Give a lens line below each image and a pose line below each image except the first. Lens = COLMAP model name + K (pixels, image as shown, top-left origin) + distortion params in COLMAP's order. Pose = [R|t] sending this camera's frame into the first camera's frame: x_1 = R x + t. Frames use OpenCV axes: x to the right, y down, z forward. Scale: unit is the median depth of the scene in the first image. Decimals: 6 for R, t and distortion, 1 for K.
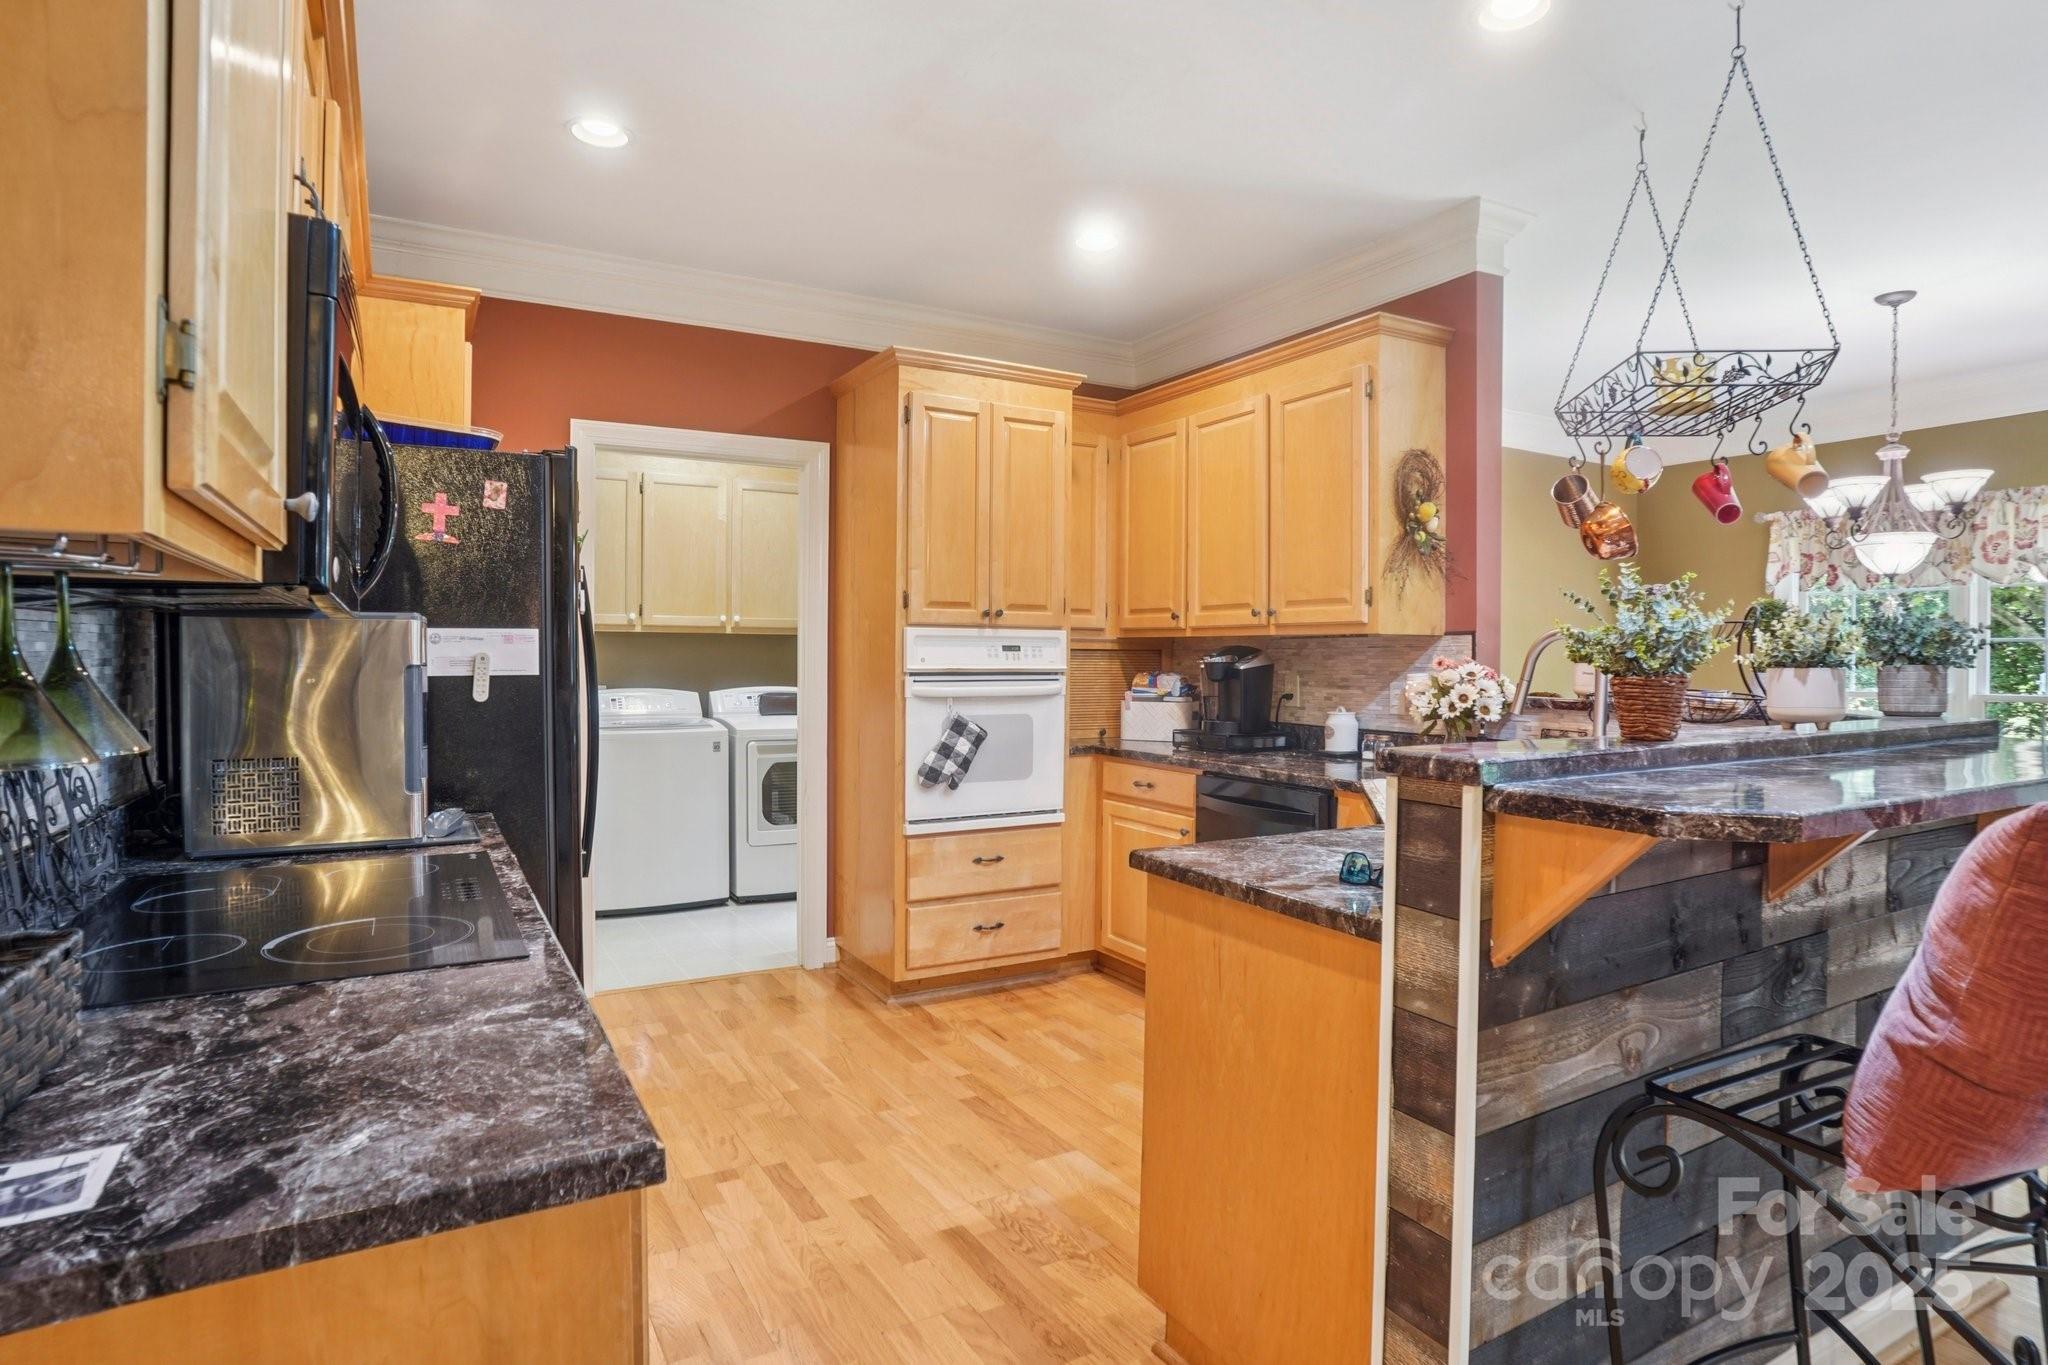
lens RADIAL K [[1089.6, 0, 1040.3], [0, 1089.6, 672.0], [0, 0, 1]] dist [-0.018952, 0.008319]
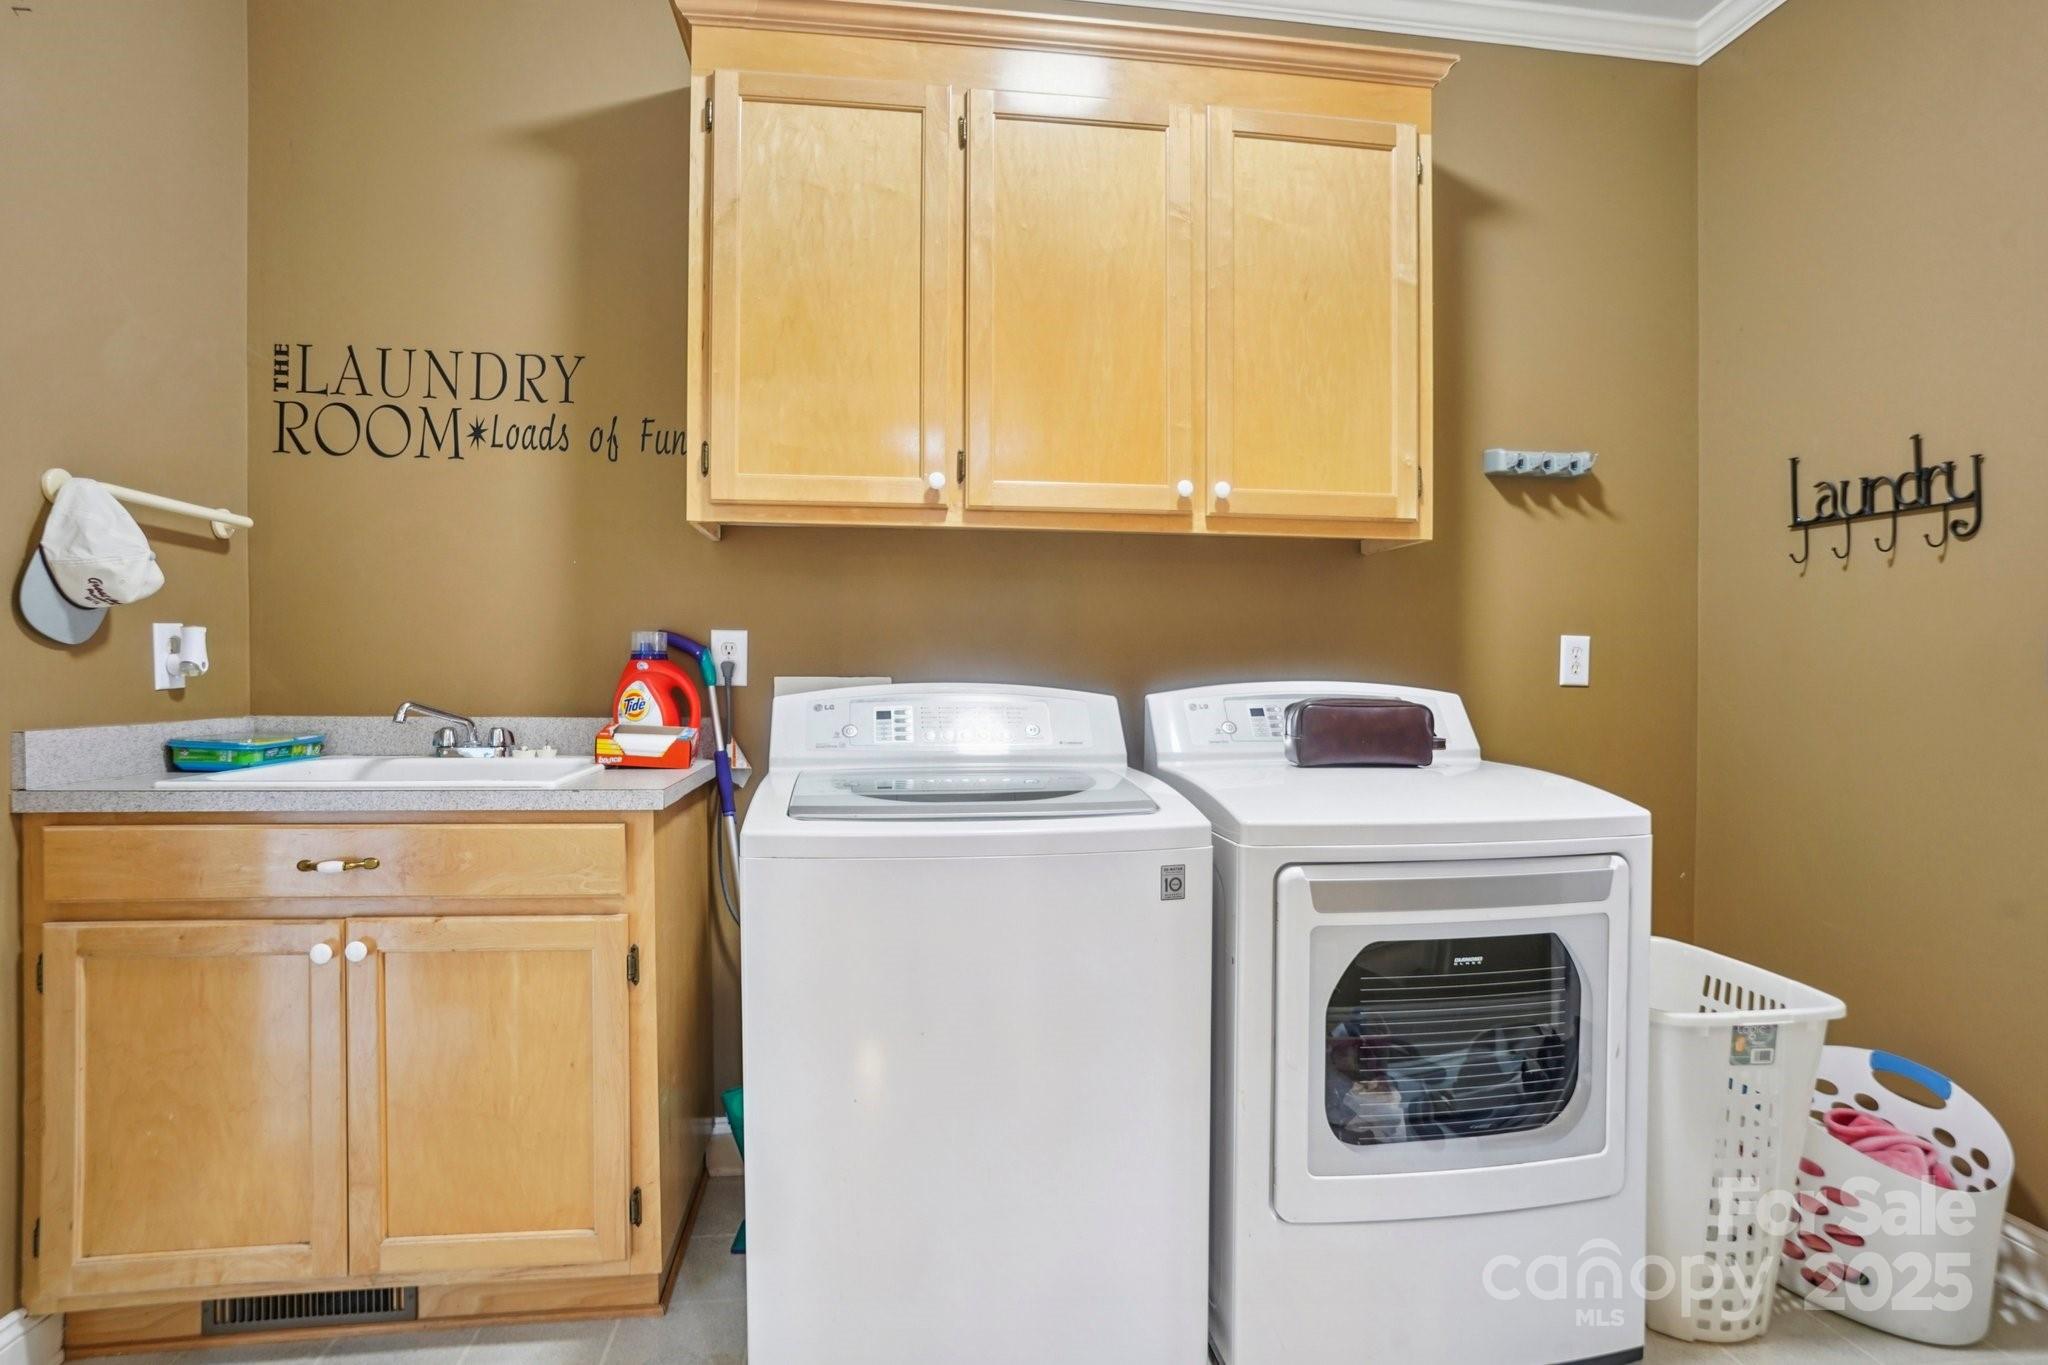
lens RADIAL K [[1089.6, 0, 1025.4], [0, 1089.6, 680.0], [0, 0, 1]] dist [-0.018952, 0.008319]
pose [[0.920089, -0.004189, -0.391688, -0.205111], [0.000771, 0.999960, -0.008882, 0.016574], [0.391710, 0.007871, 0.920055, 0.669128]]
